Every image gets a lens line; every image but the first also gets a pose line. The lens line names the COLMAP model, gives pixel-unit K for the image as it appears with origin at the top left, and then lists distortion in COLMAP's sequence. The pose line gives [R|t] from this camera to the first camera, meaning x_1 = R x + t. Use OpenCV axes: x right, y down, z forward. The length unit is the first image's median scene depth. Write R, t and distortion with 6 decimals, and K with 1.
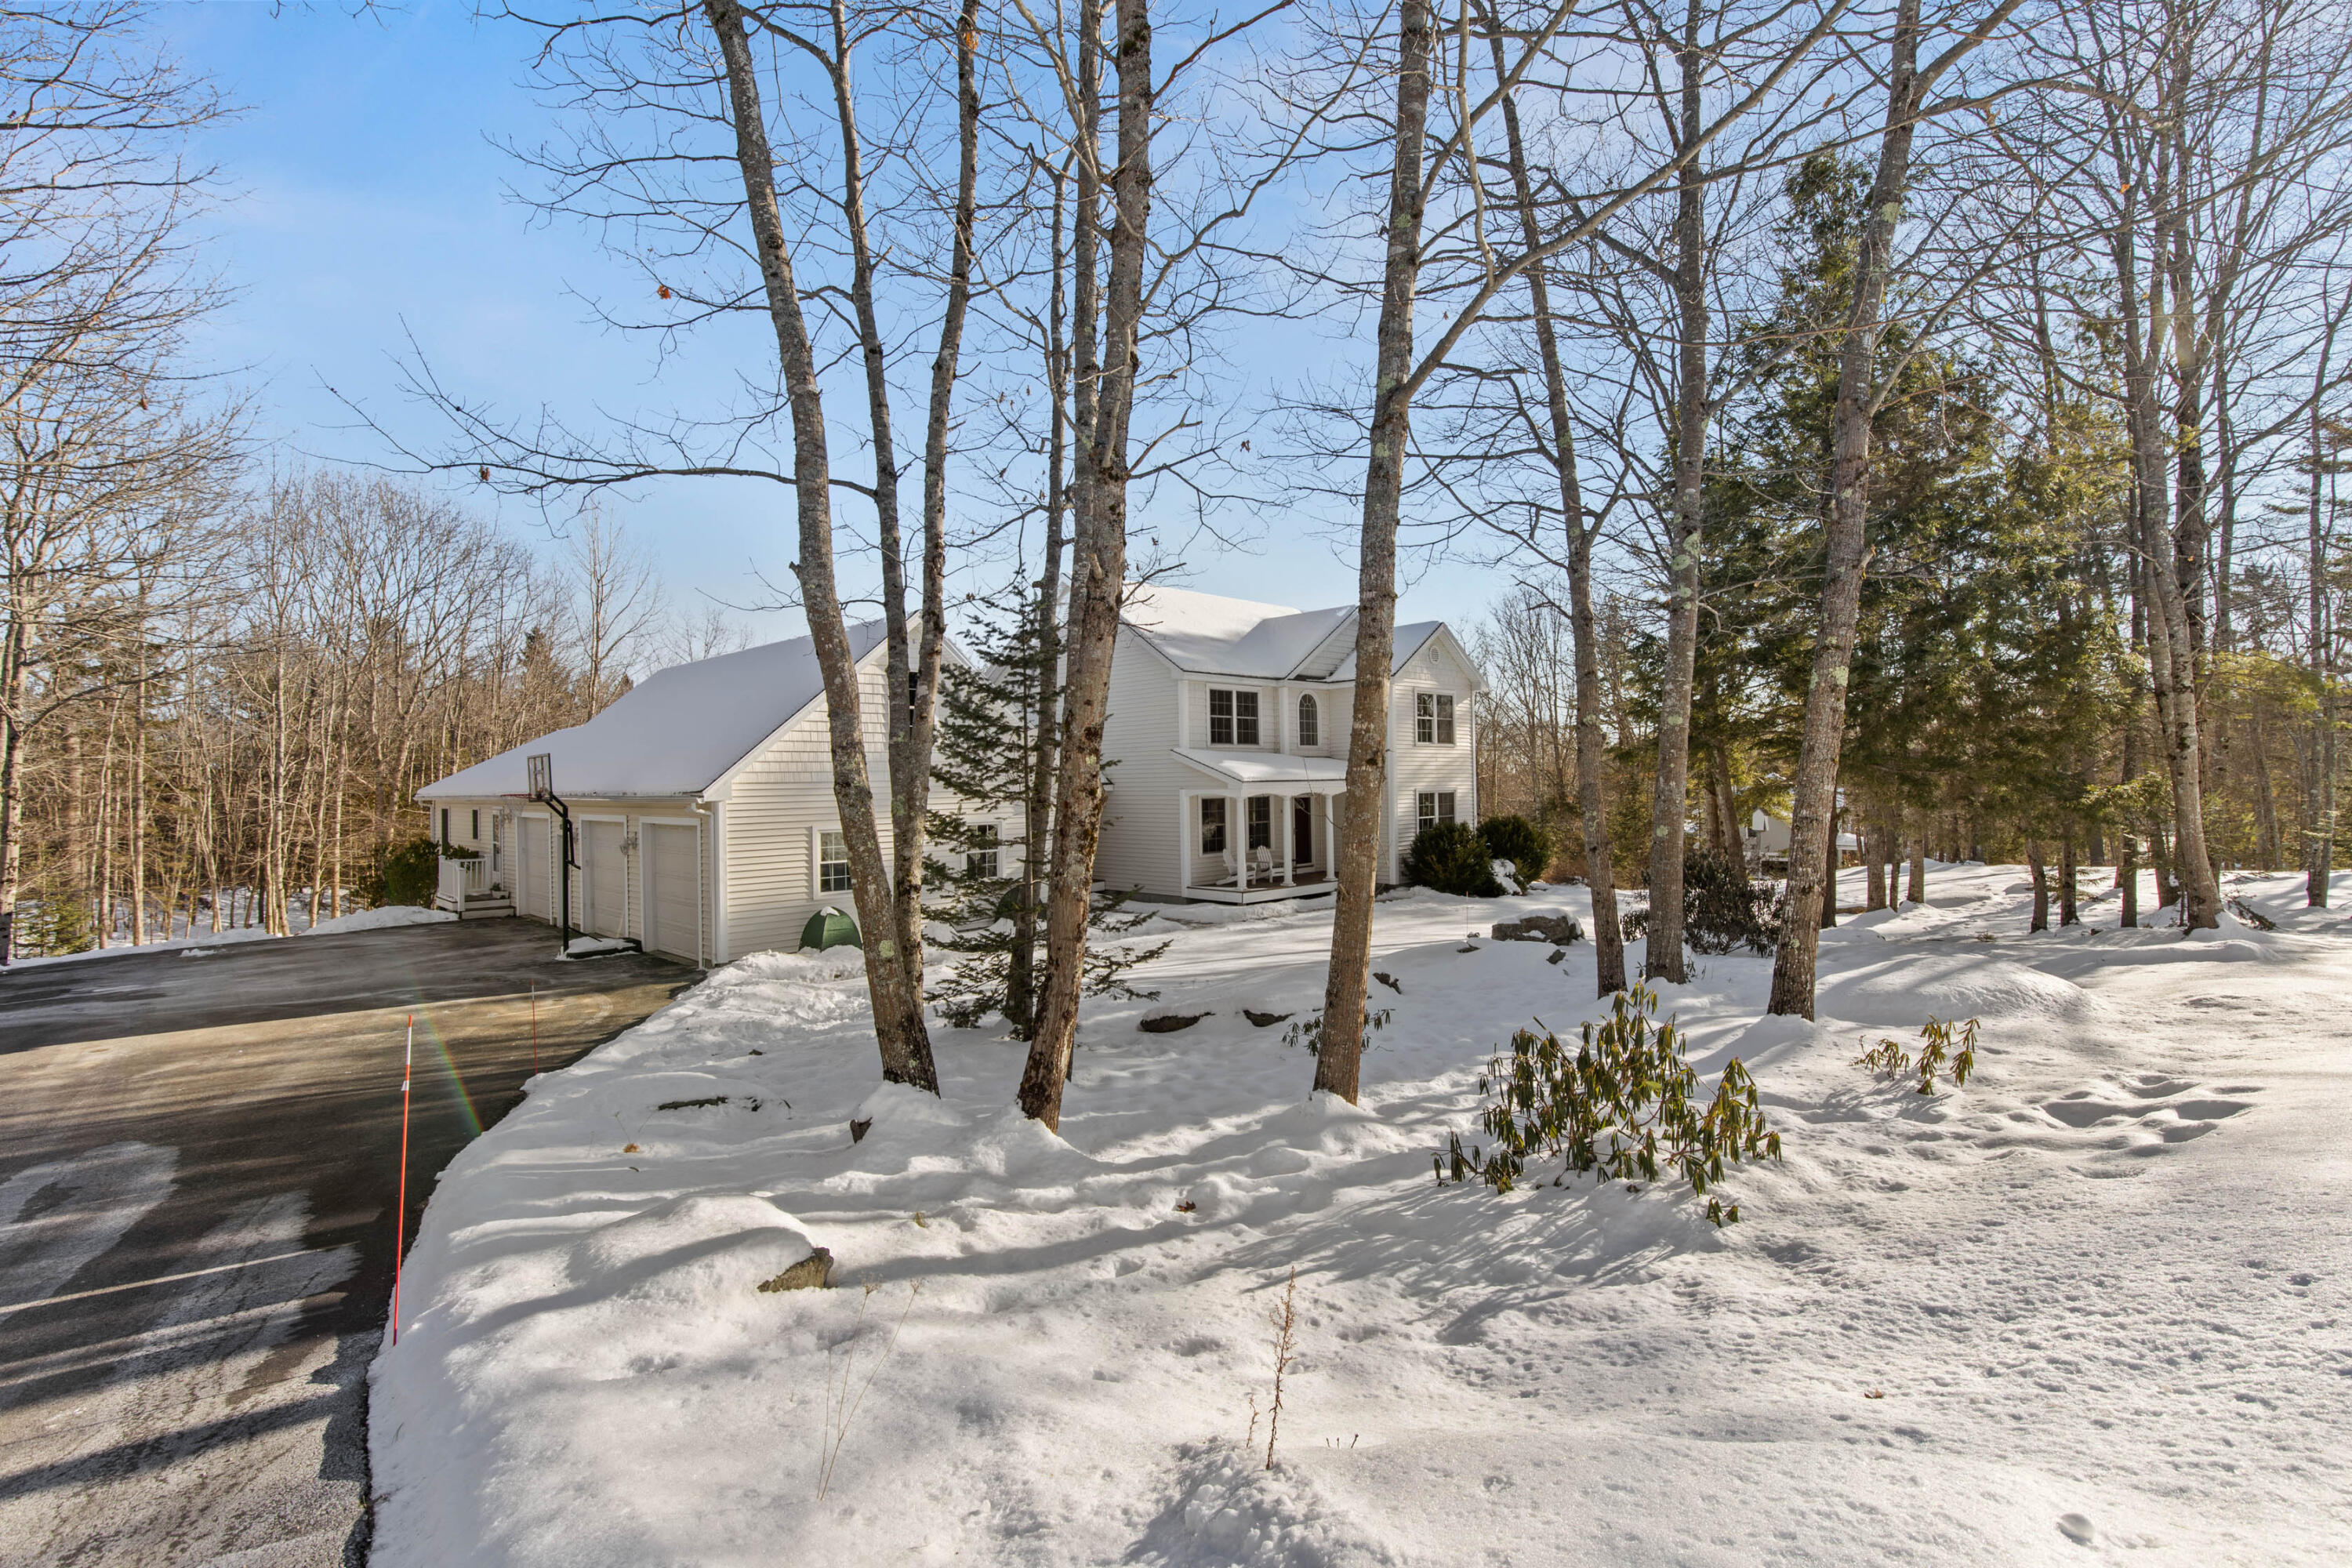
lens RADIAL K [[1041.4, 0, 1178.5], [0, 1041.4, 775.9], [0, 0, 1]] dist [0.006271, 0.000436]
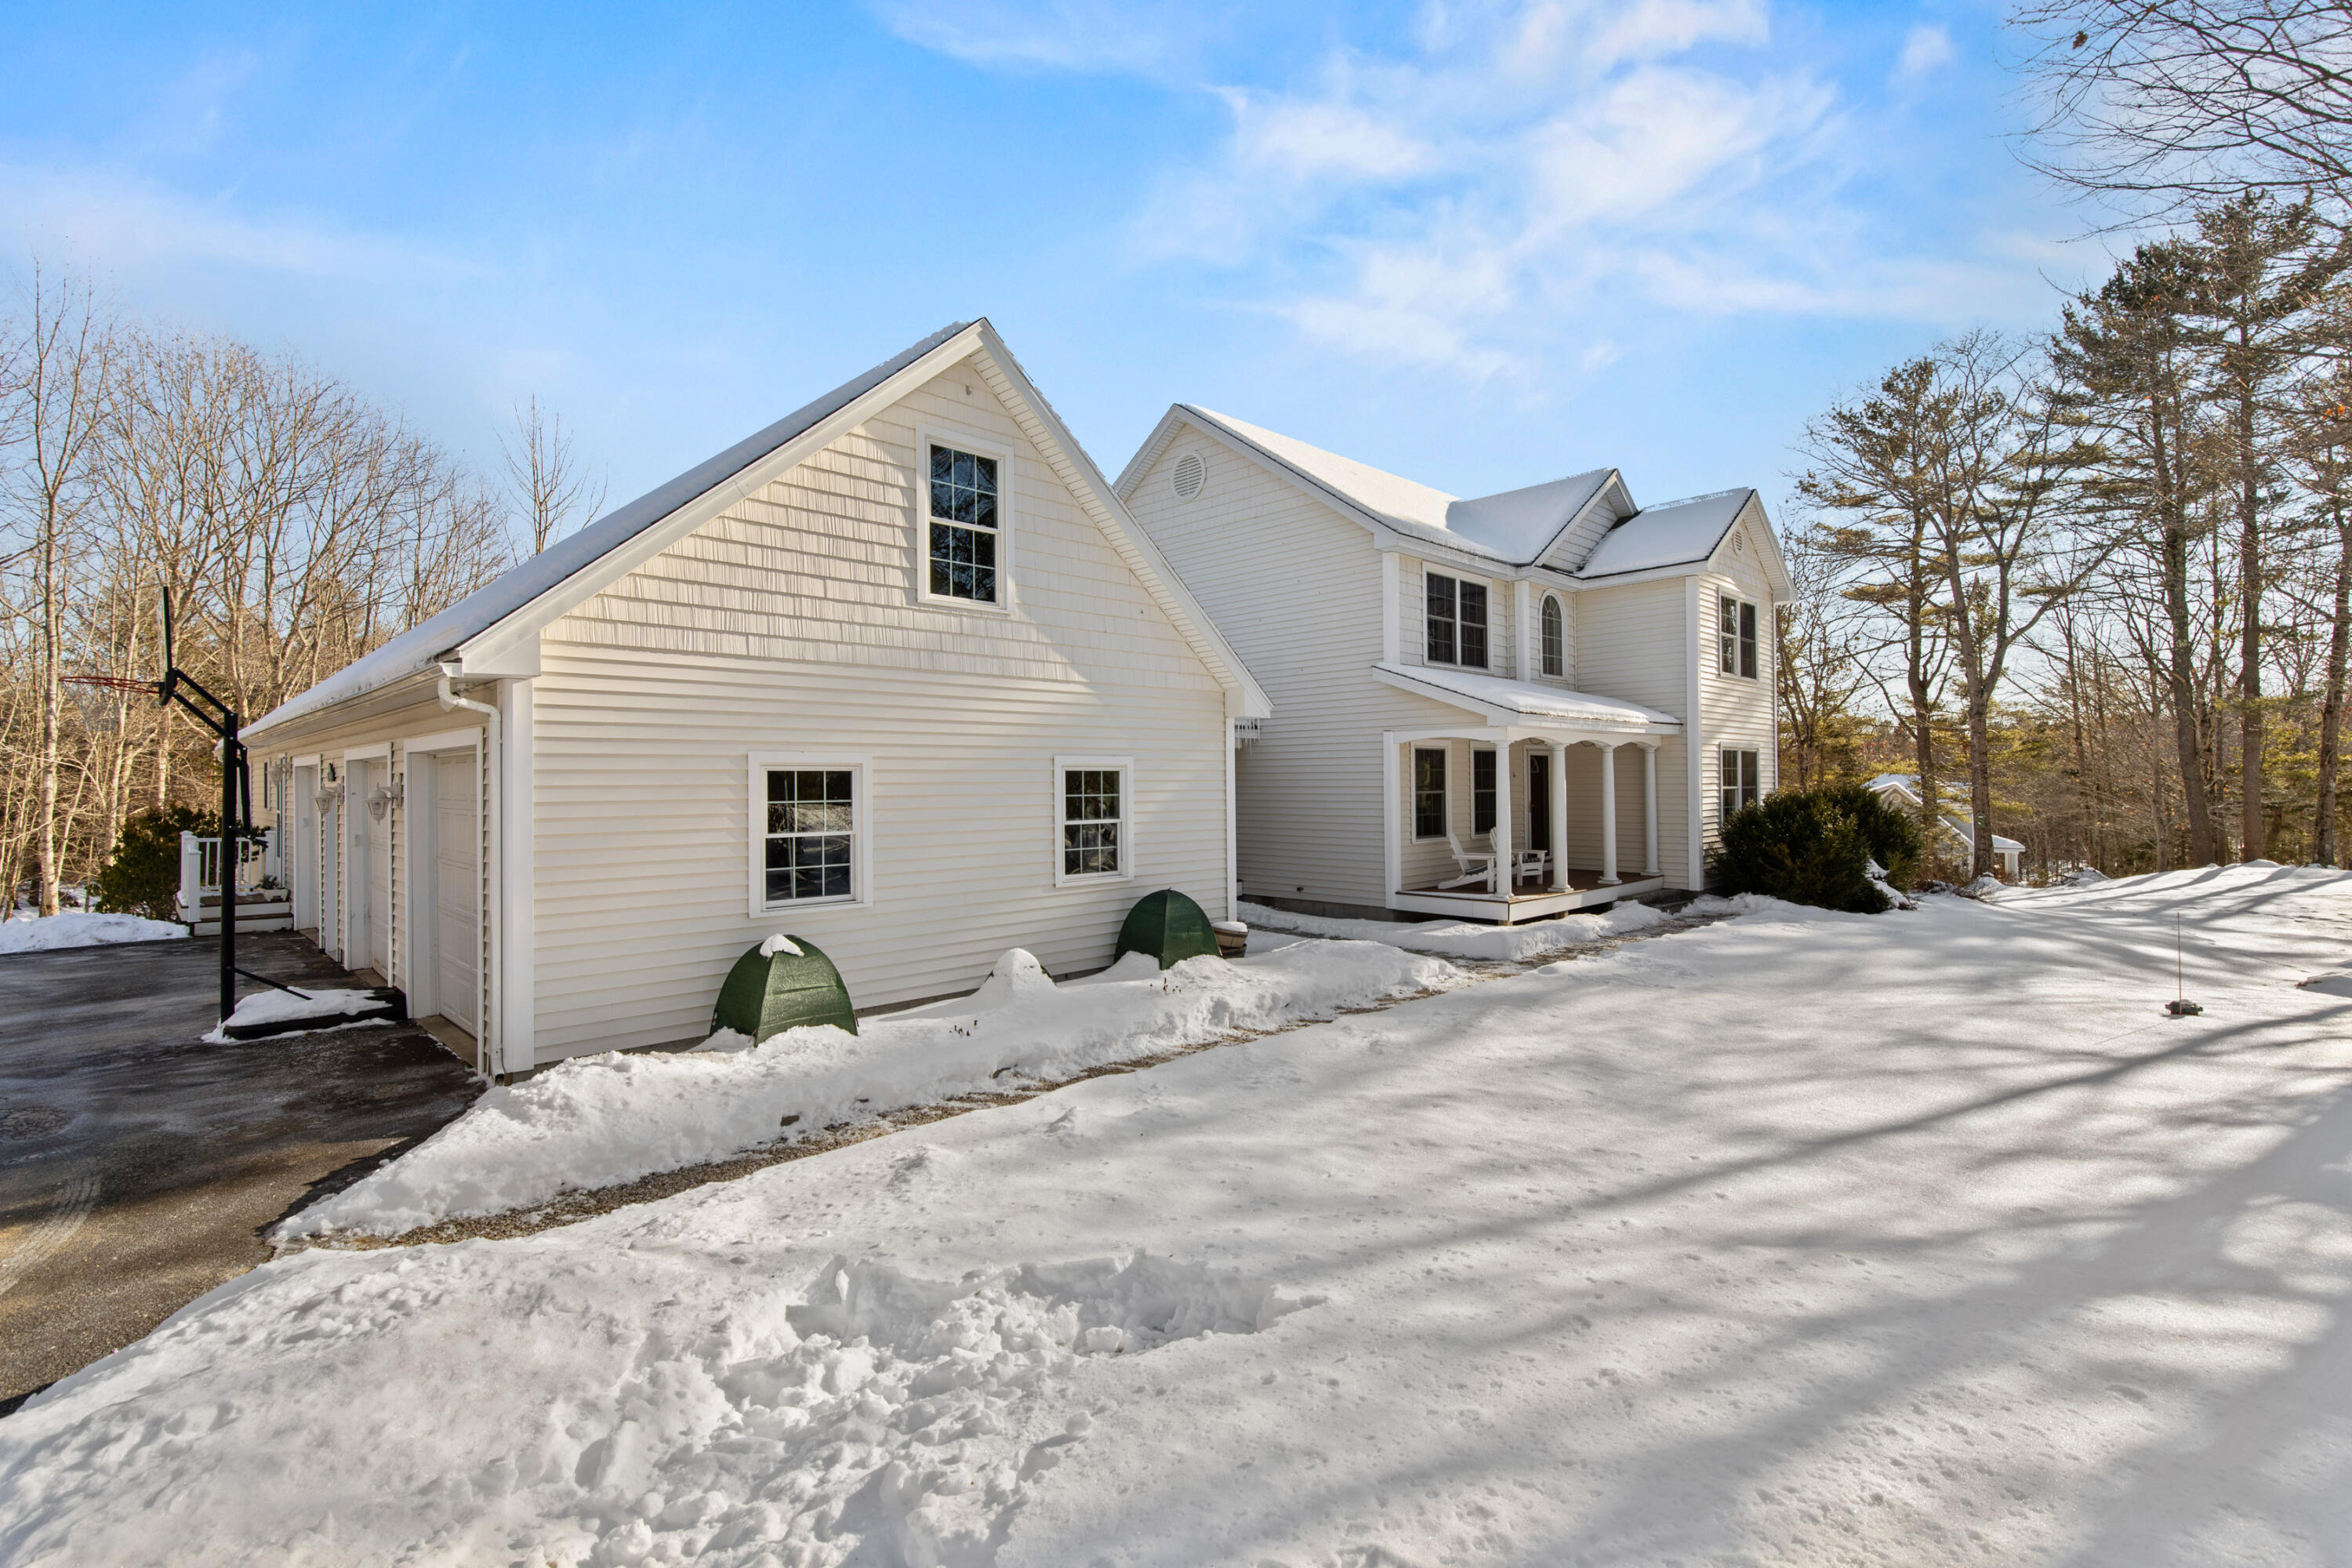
lens RADIAL K [[1041.4, 0, 1178.5], [0, 1041.4, 775.9], [0, 0, 1]] dist [0.006271, 0.000436]
pose [[0.999955, 0.009458, -0.000028, -0.115408], [-0.009458, 0.999954, -0.001405, 0.039643], [0.000015, 0.001405, 0.999999, 0.383811]]
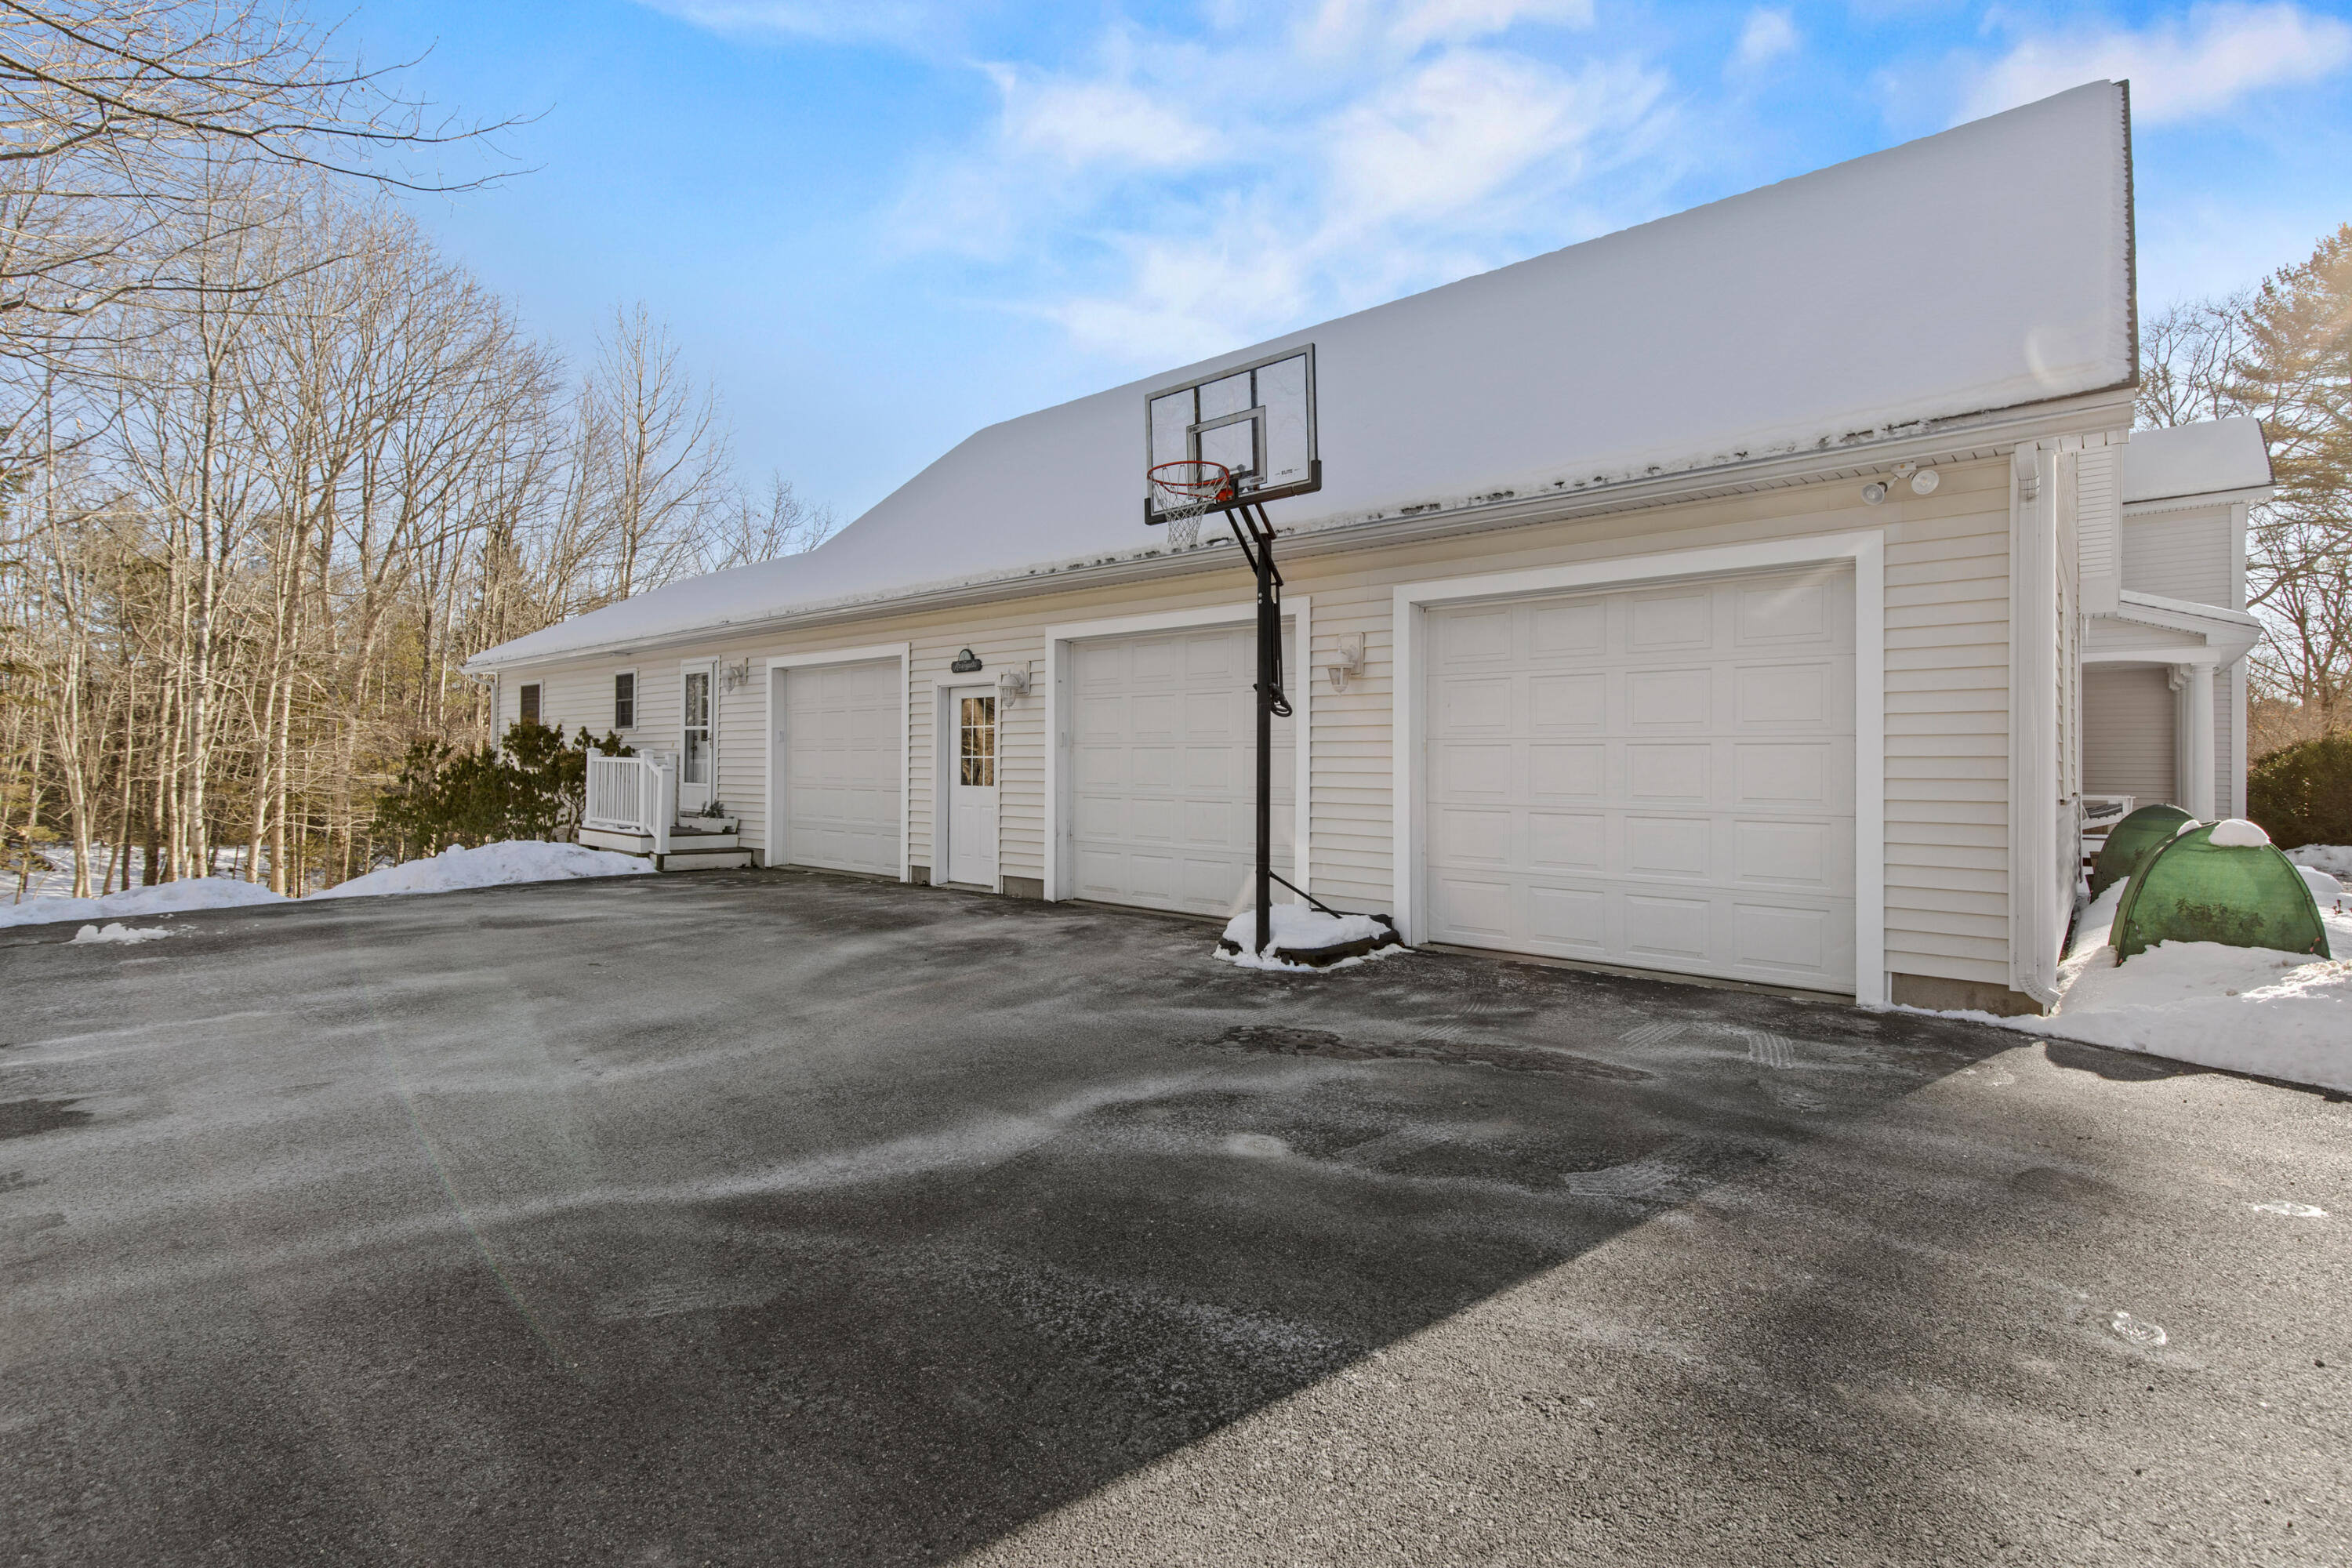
lens RADIAL K [[1041.4, 0, 1178.5], [0, 1041.4, 775.9], [0, 0, 1]] dist [0.006271, 0.000436]
pose [[0.996411, 0.023262, 0.081386, -0.471945], [-0.024652, 0.999566, 0.016112, 0.076538], [-0.080976, -0.018061, 0.996552, 0.473218]]
